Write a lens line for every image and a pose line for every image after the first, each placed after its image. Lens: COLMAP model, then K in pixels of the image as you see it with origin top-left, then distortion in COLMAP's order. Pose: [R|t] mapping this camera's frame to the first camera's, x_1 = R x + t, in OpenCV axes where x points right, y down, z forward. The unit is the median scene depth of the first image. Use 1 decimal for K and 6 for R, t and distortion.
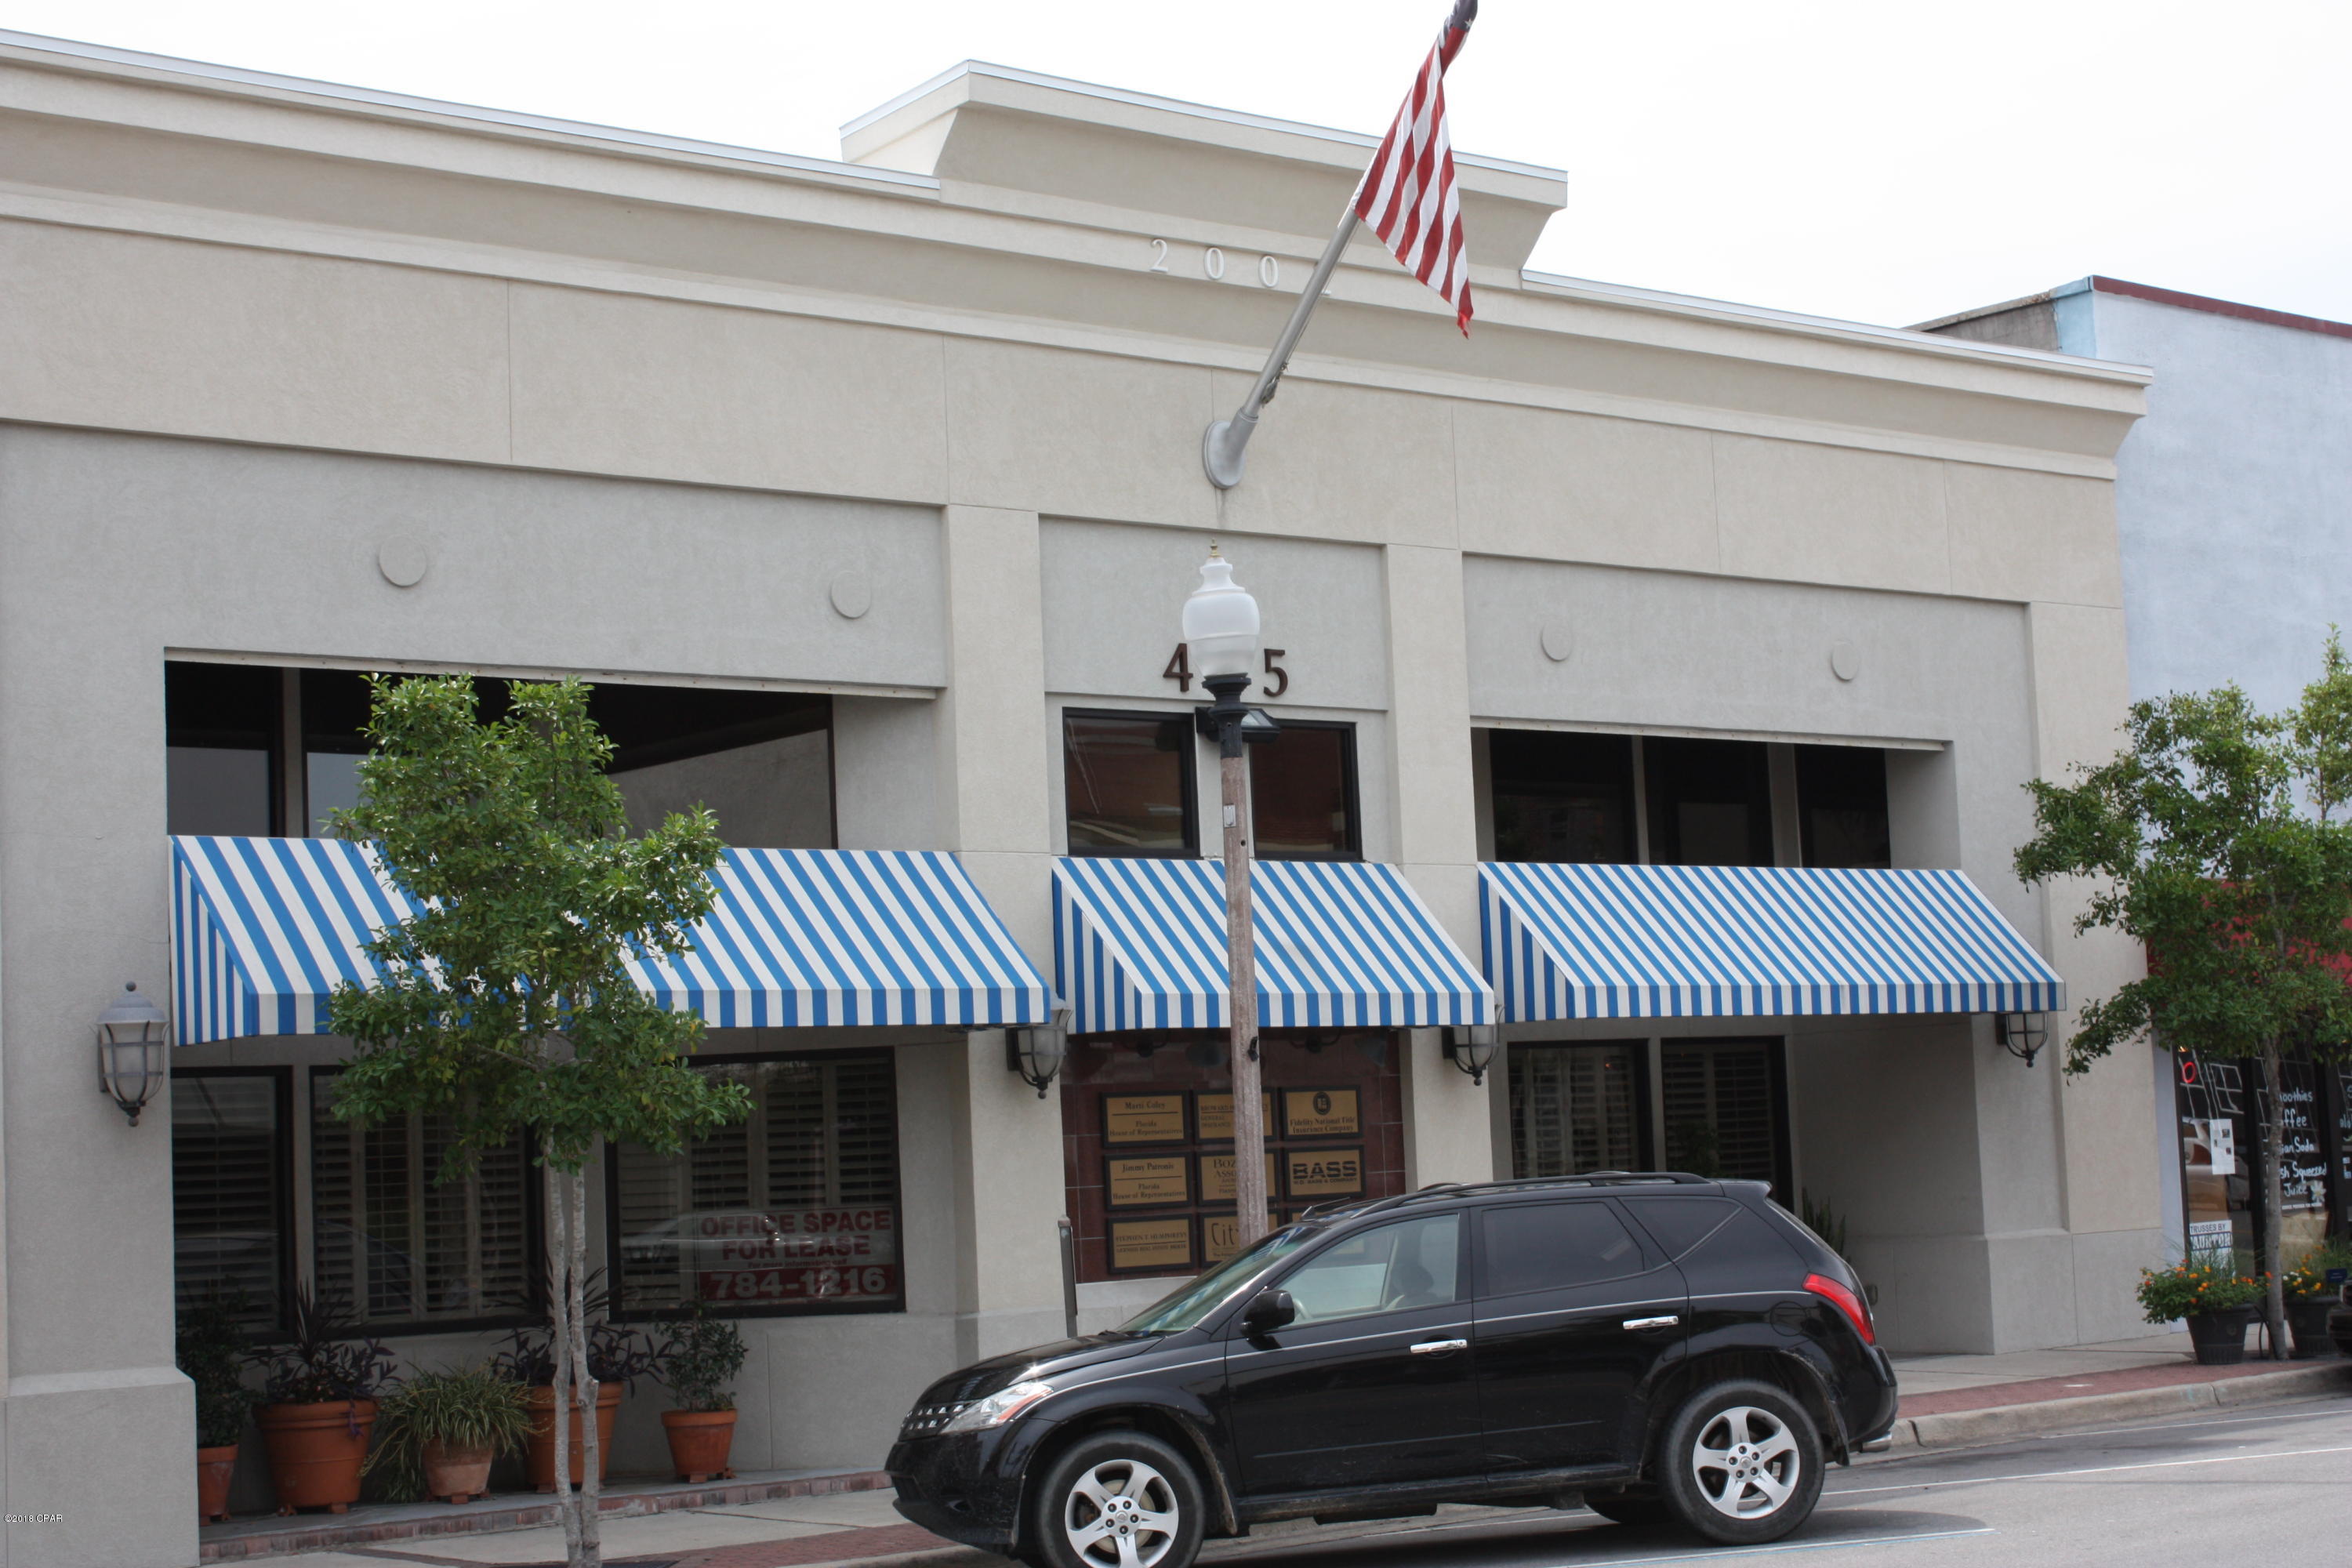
lens RADIAL K [[3878.2, 0, 1175.1], [0, 3878.2, 784.2], [0, 0, 1]] dist [0.004893, 0.000000]
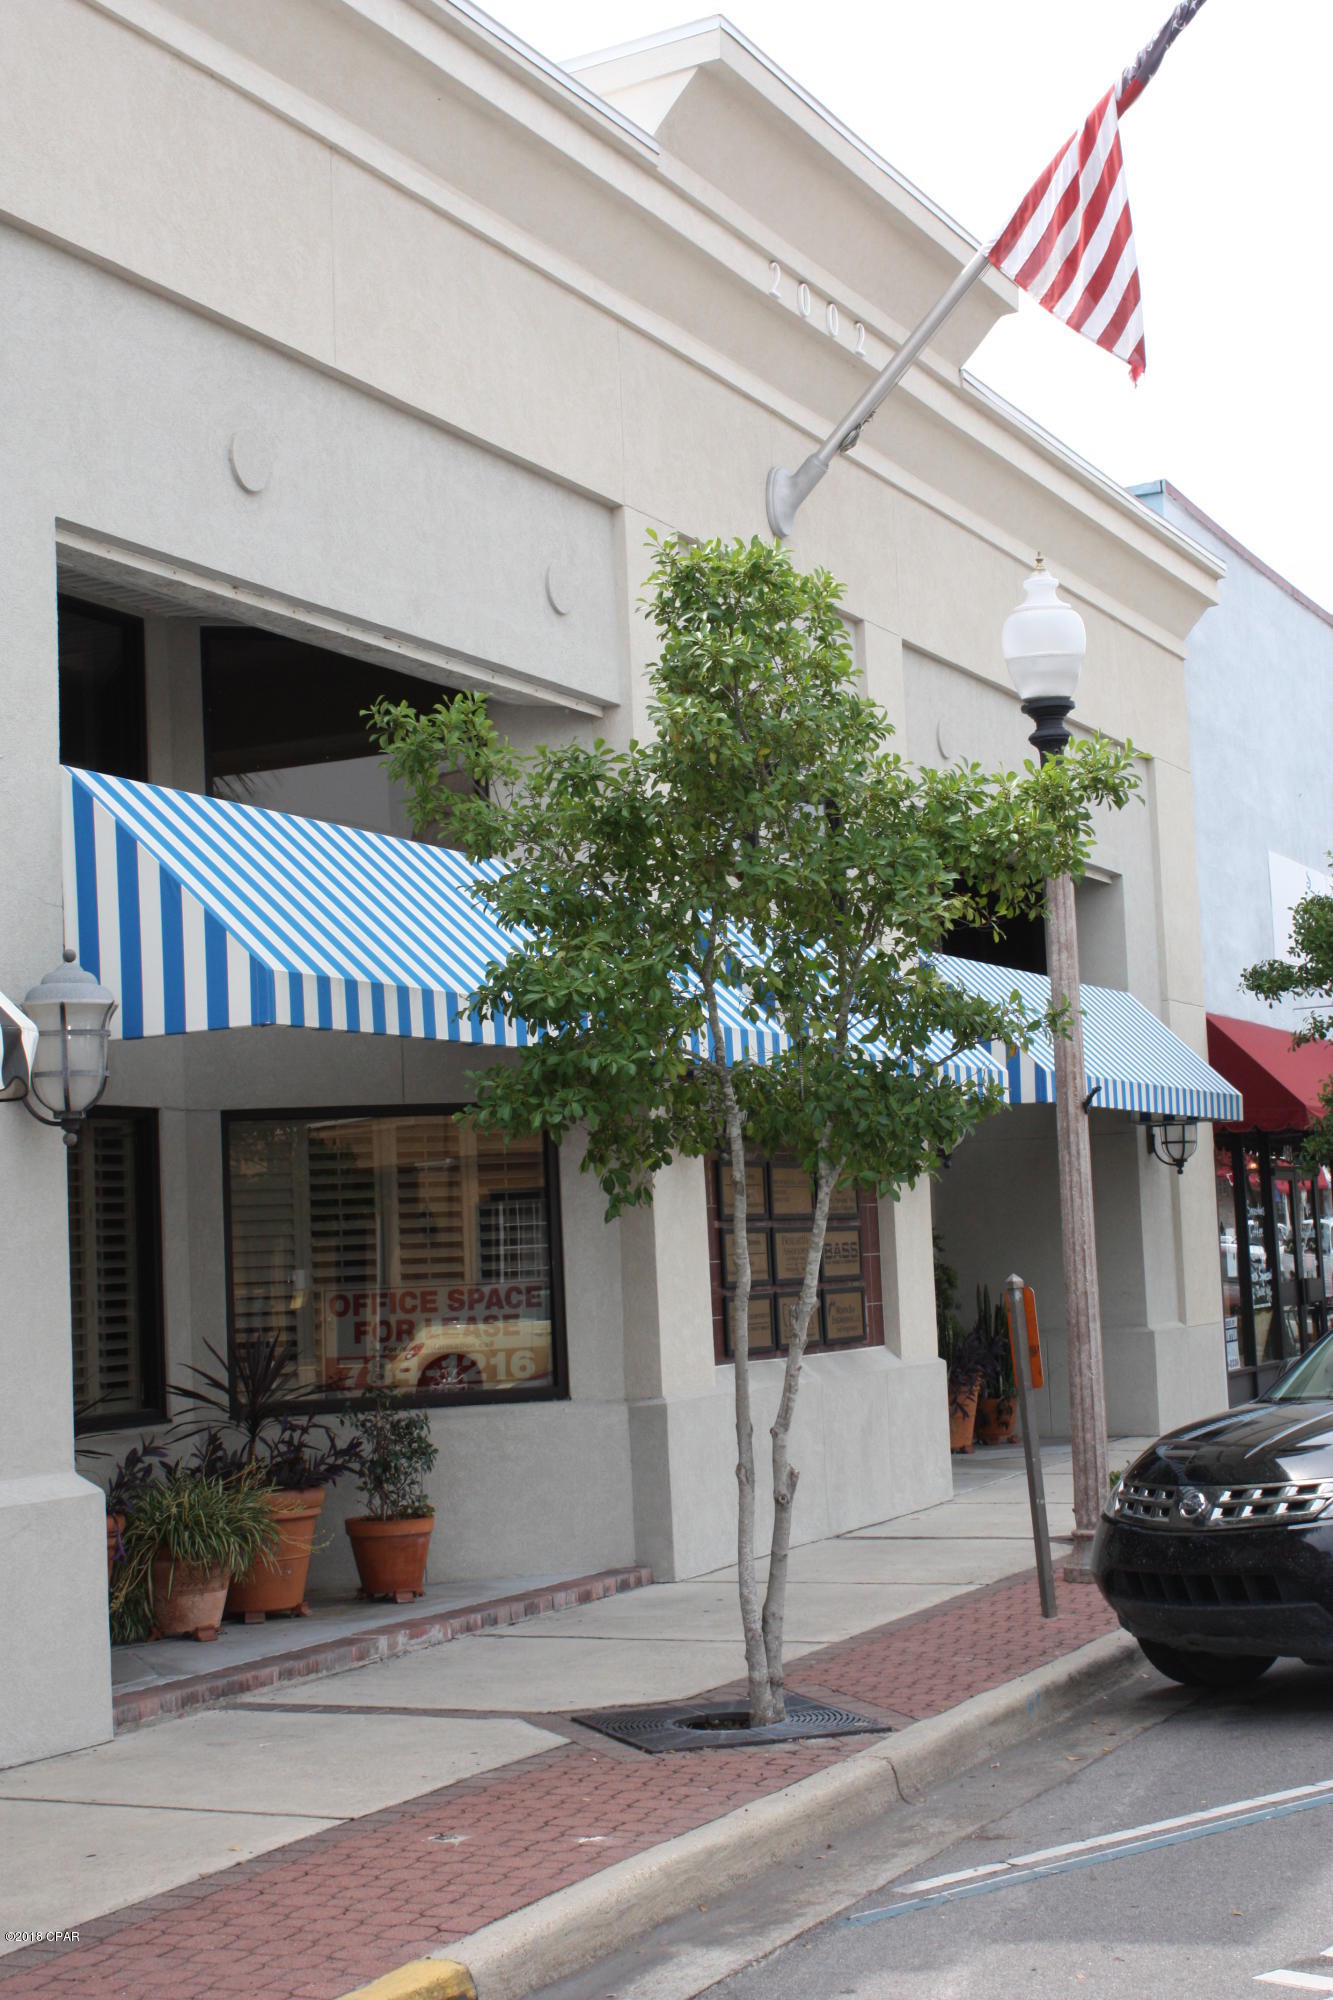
lens RADIAL K [[2997.2, 0, 660.8], [0, 2997.2, 949.3], [0, 0, 1]] dist [0.002201, 0.000000]
pose [[0.903566, 0.049474, 0.425582, -0.338753], [-0.037994, 0.998650, -0.035425, 0.055211], [-0.426760, 0.015839, 0.904226, 0.359444]]
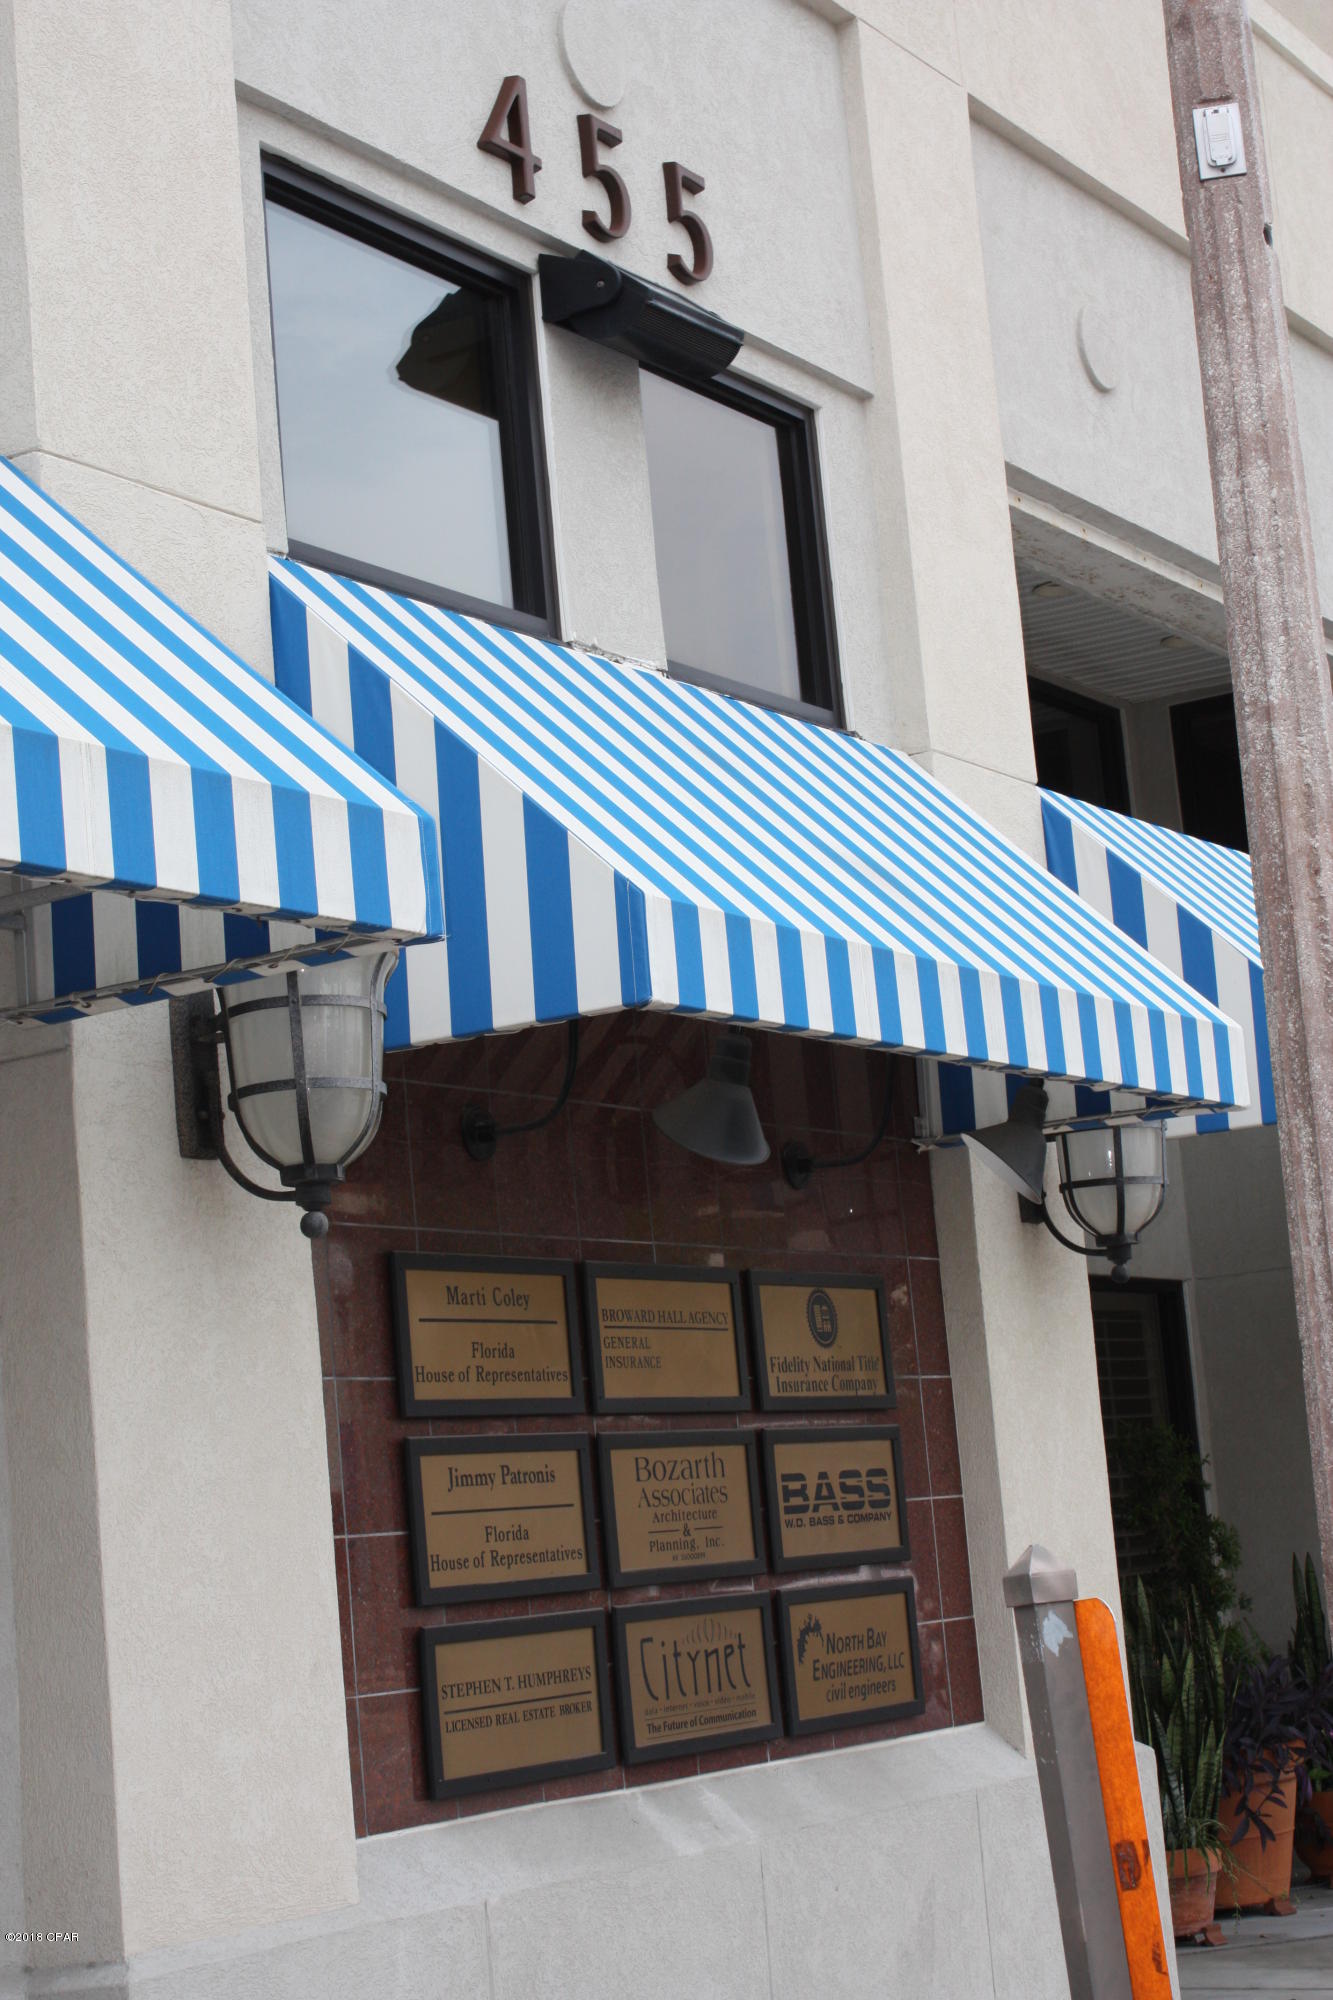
lens RADIAL K [[3542.8, 0, 631.3], [0, 3542.8, 949.4], [0, 0, 1]] dist [0.026909, 0.000000]
pose [[0.947483, 0.020035, 0.319178, -0.098223], [0.010568, 0.995529, -0.093859, 0.082580], [-0.319632, 0.092303, 0.943035, 0.702446]]
